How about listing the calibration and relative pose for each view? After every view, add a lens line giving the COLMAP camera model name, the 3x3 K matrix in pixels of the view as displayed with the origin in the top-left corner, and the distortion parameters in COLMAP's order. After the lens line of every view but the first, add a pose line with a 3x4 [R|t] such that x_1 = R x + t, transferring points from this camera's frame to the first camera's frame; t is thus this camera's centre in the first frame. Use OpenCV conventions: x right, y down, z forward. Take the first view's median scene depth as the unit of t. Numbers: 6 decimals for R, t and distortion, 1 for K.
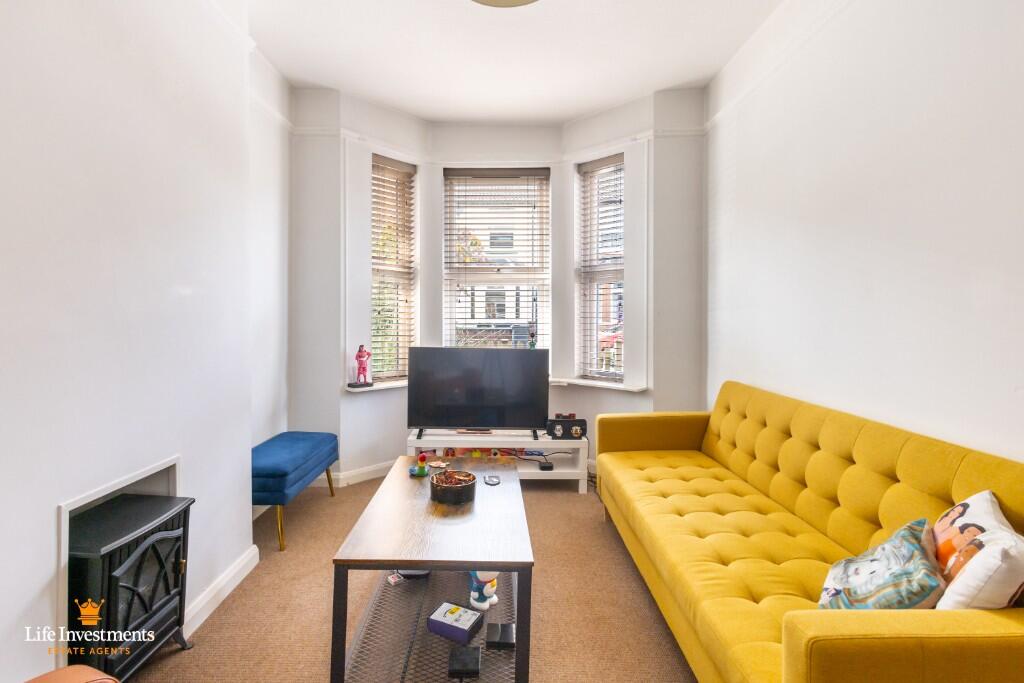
lens RADIAL K [[470.6, 0, 509.5], [0, 470.6, 319.6], [0, 0, 1]] dist [0.001191, -0.002755]
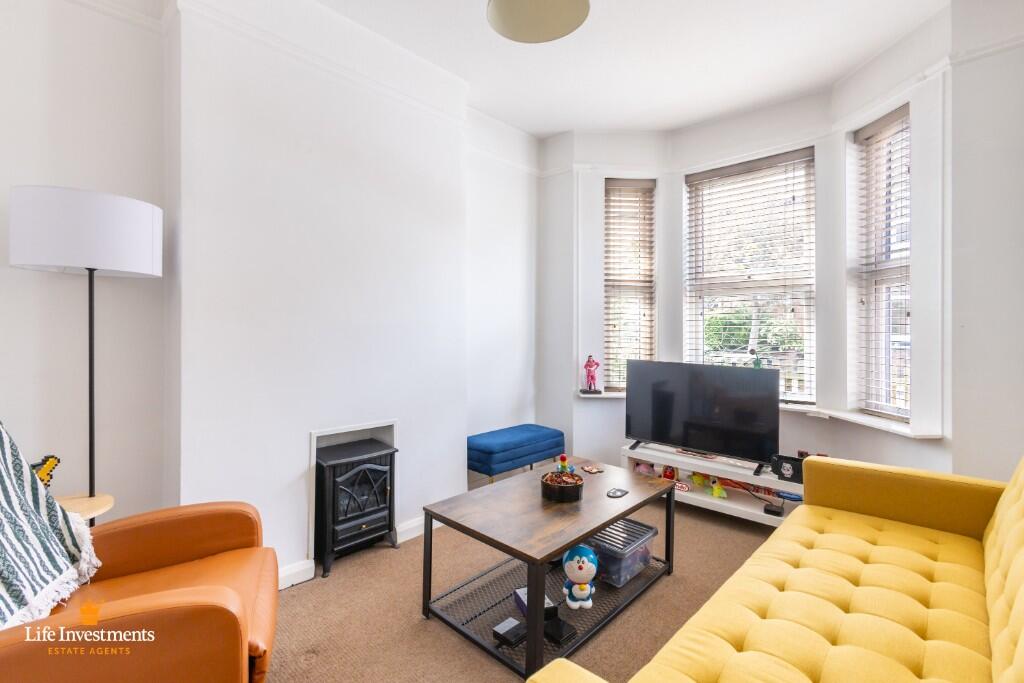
lens RADIAL K [[470.6, 0, 516.6], [0, 470.6, 331.4], [0, 0, 1]] dist [0.001191, -0.002755]
pose [[0.727145, 0.005700, -0.686460, 0.314842], [-0.010019, 0.999947, -0.002310, 0.001790], [0.686411, 0.008557, 0.727164, 0.080907]]
